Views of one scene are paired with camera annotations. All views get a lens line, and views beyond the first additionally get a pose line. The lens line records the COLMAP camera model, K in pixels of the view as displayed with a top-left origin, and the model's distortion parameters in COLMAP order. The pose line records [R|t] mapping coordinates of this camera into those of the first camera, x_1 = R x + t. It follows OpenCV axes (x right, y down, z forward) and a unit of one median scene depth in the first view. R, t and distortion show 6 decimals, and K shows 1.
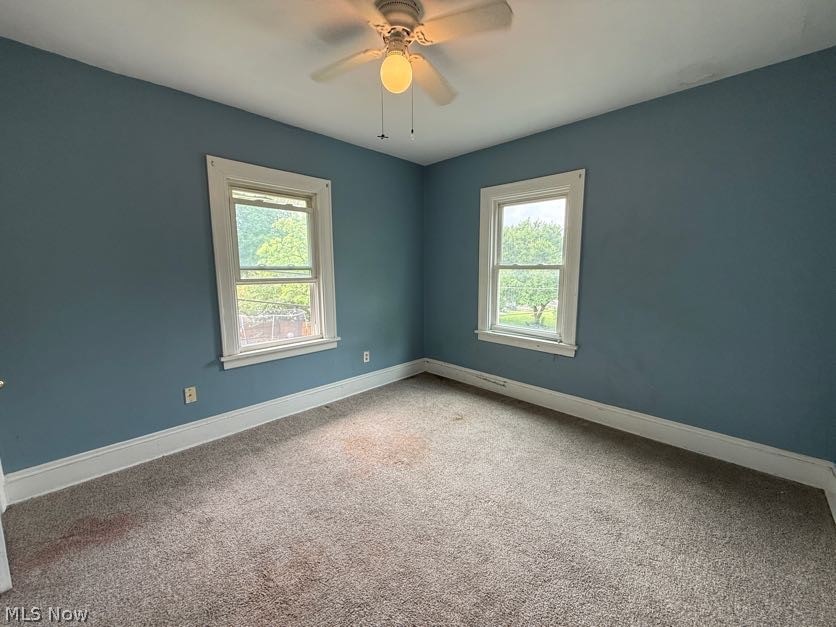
lens RADIAL K [[332.9, 0, 414.9], [0, 332.9, 313.1], [0, 0, 1]] dist [0.001051, 0.000137]
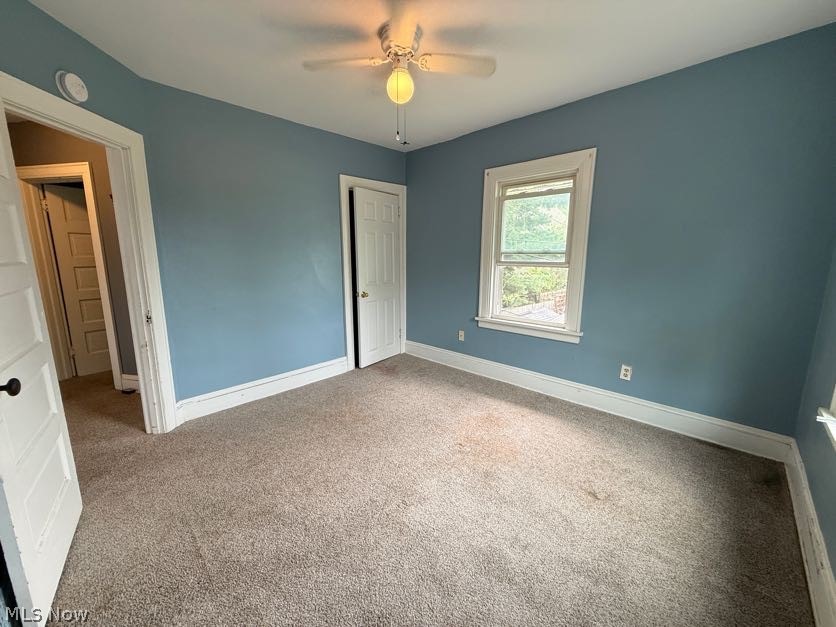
lens RADIAL K [[332.9, 0, 414.9], [0, 332.9, 313.1], [0, 0, 1]] dist [0.001051, 0.000137]
pose [[0.021922, 0.182464, -0.982968, 0.673784], [-0.135258, 0.974706, 0.177913, -0.082116], [0.990568, 0.129054, 0.046048, 0.589154]]
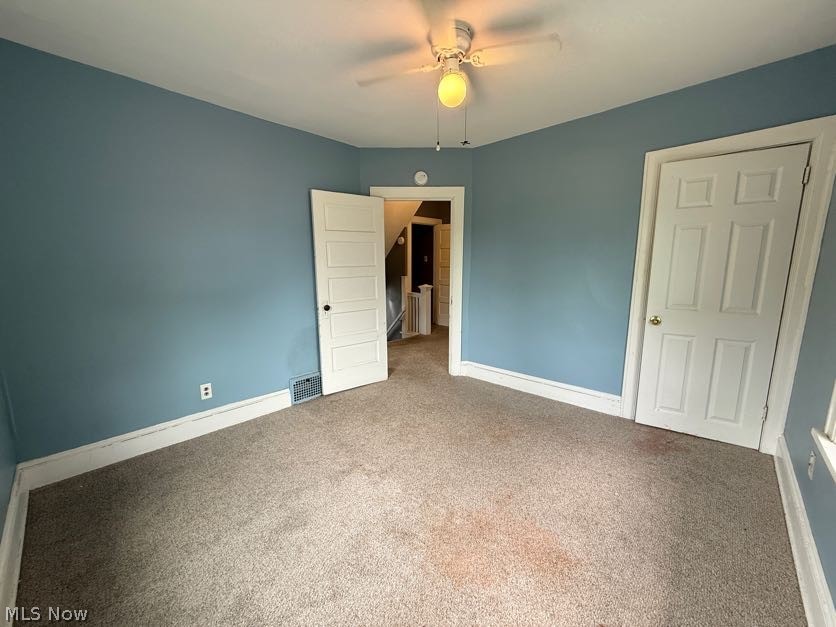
lens RADIAL K [[332.6, 0, 418.9], [0, 332.6, 316.0], [0, 0, 1]] dist [0.000635, 0.000097]
pose [[-0.999685, 0.015192, -0.019973, 0.034696], [0.008914, 0.958992, 0.283293, -0.150040], [0.023458, 0.283026, -0.958825, 1.236754]]
